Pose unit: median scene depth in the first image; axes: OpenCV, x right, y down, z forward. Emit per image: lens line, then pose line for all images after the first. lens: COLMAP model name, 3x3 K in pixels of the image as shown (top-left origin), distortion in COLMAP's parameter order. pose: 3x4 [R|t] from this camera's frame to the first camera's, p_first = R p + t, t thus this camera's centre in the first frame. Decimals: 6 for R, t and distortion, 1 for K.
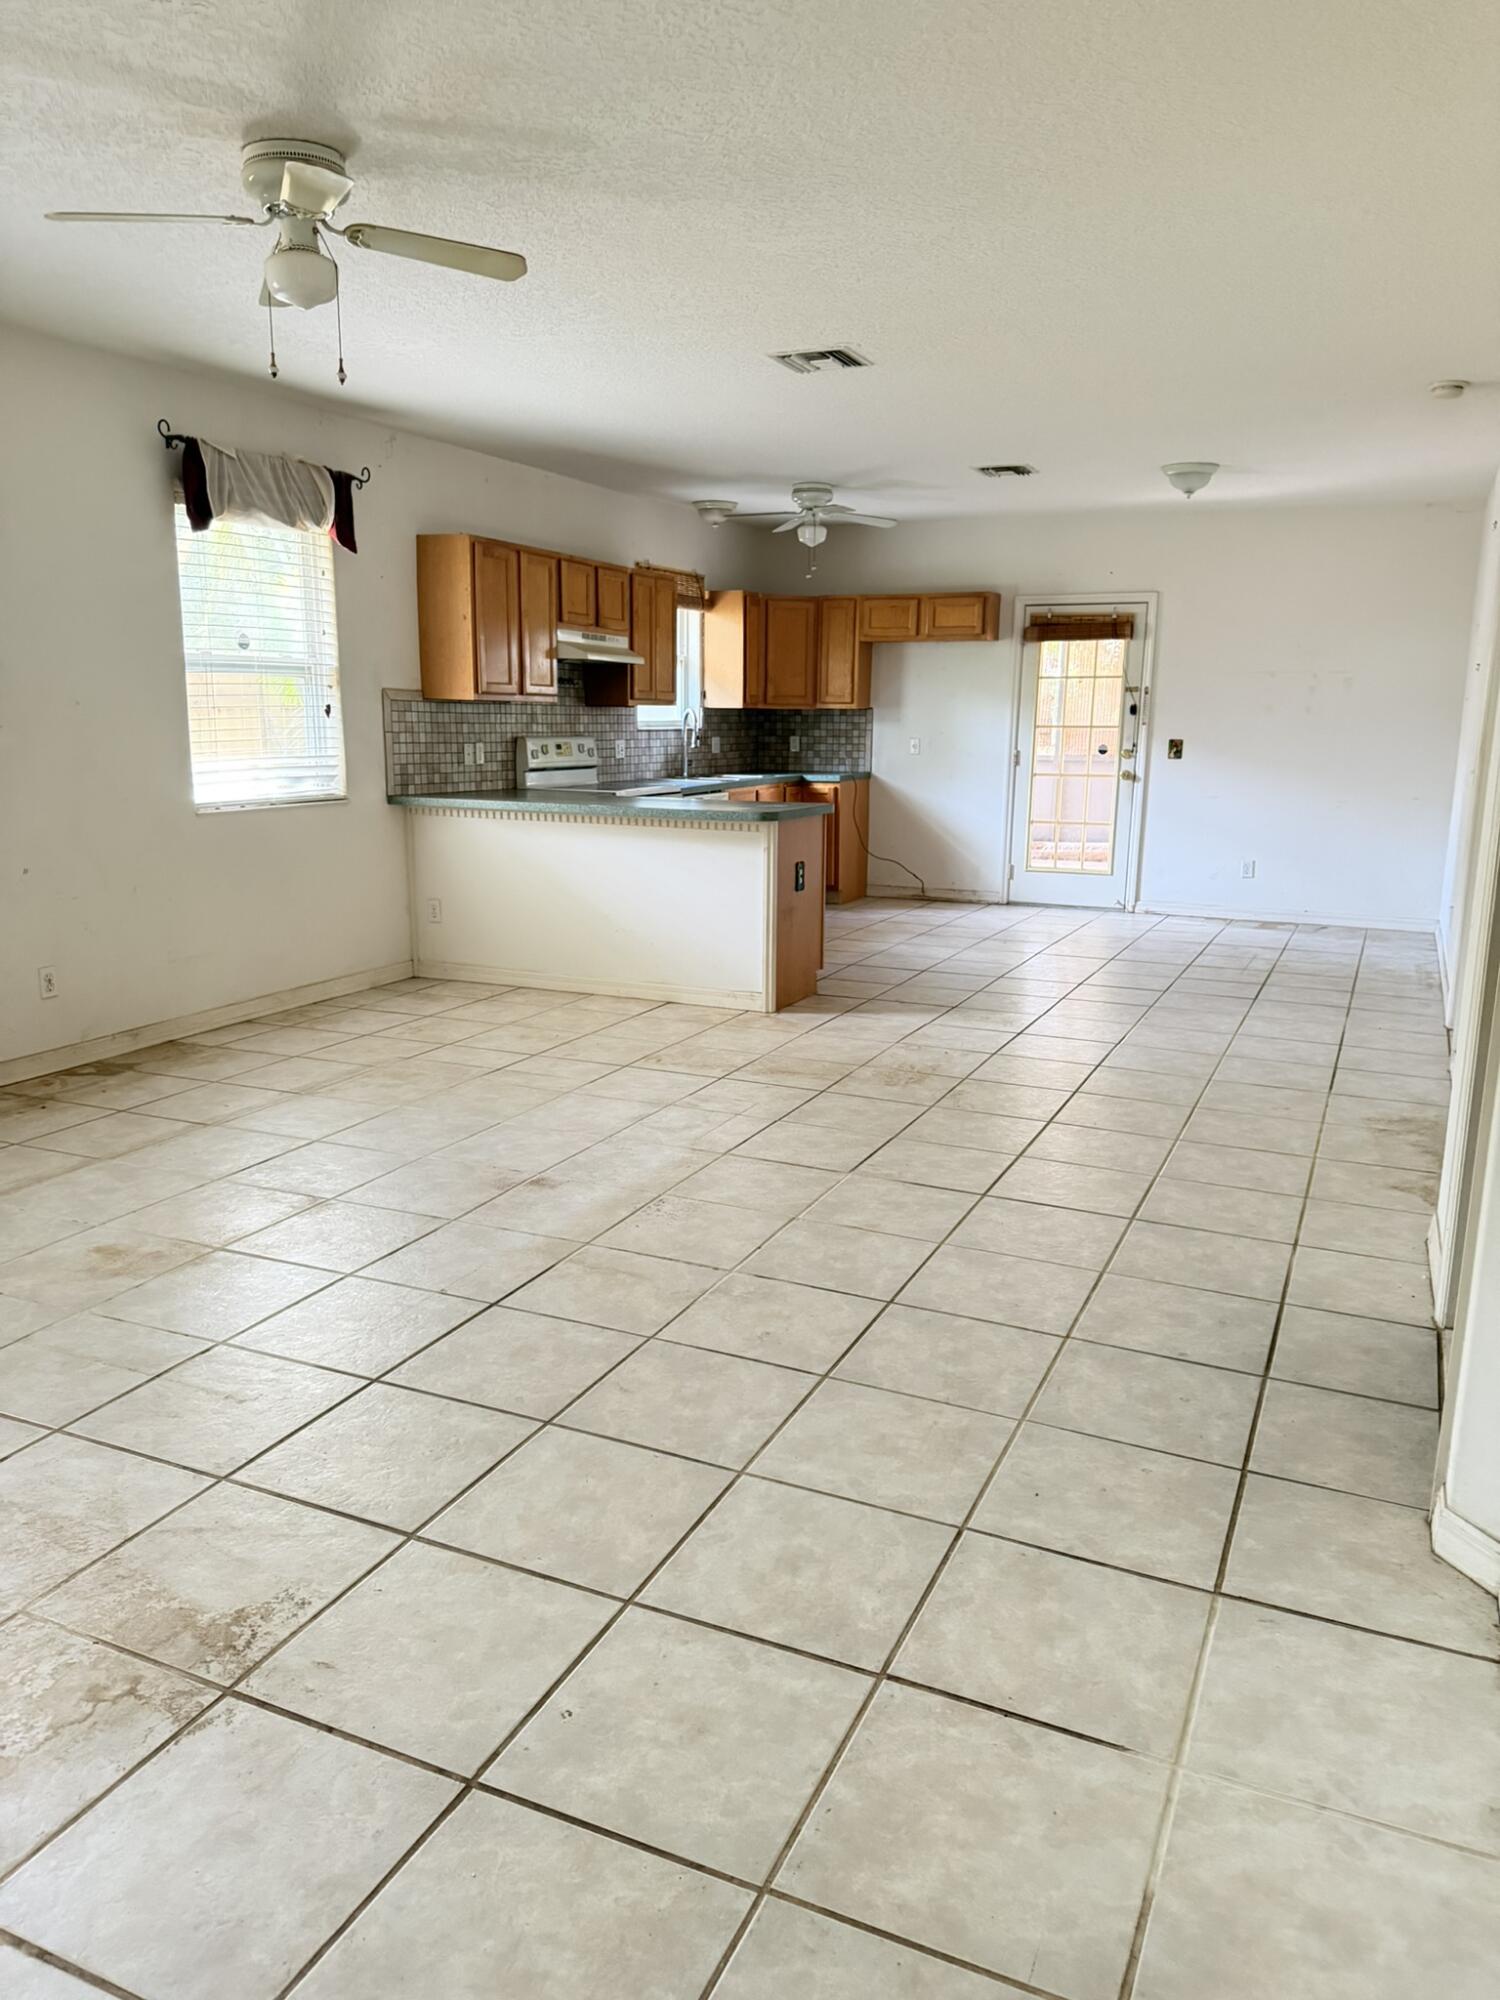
lens RADIAL K [[1412.4, 0, 741.0], [0, 1412.4, 1015.8], [0, 0, 1]] dist [0.055398, -0.064781]
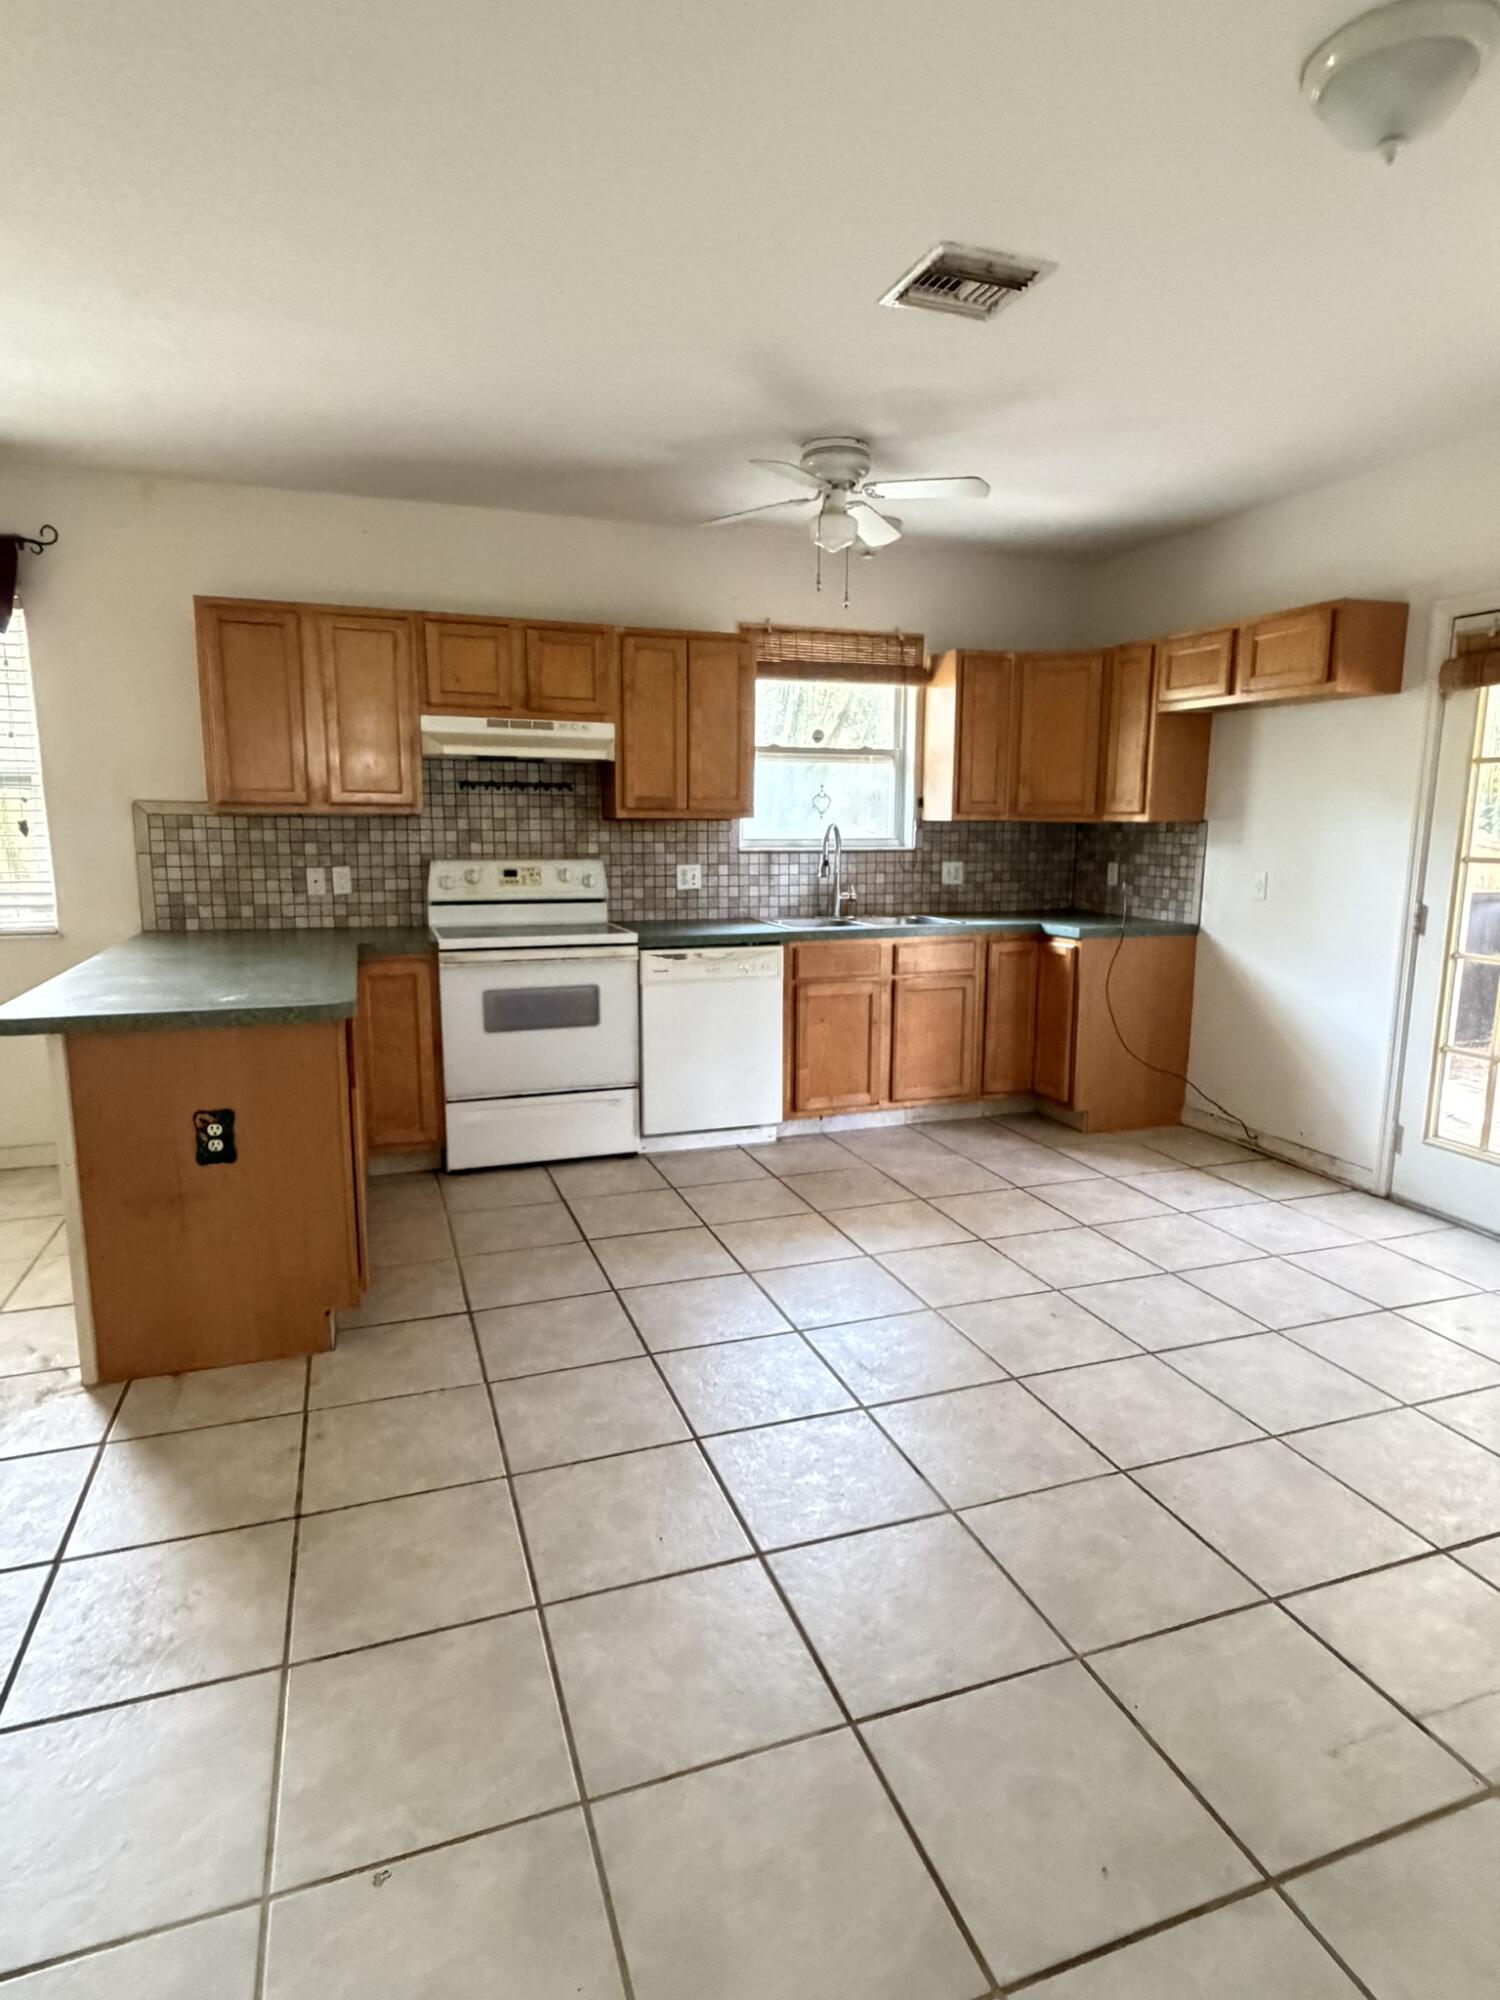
lens RADIAL K [[1095.8, 0, 746.7], [0, 1095.8, 1000.9], [0, 0, 1]] dist [-0.000519, 0.002266]
pose [[0.698803, 0.116374, -0.705784, 0.435524], [-0.150520, 0.988508, 0.013960, -0.174827], [0.699298, 0.096480, 0.708289, 0.795573]]
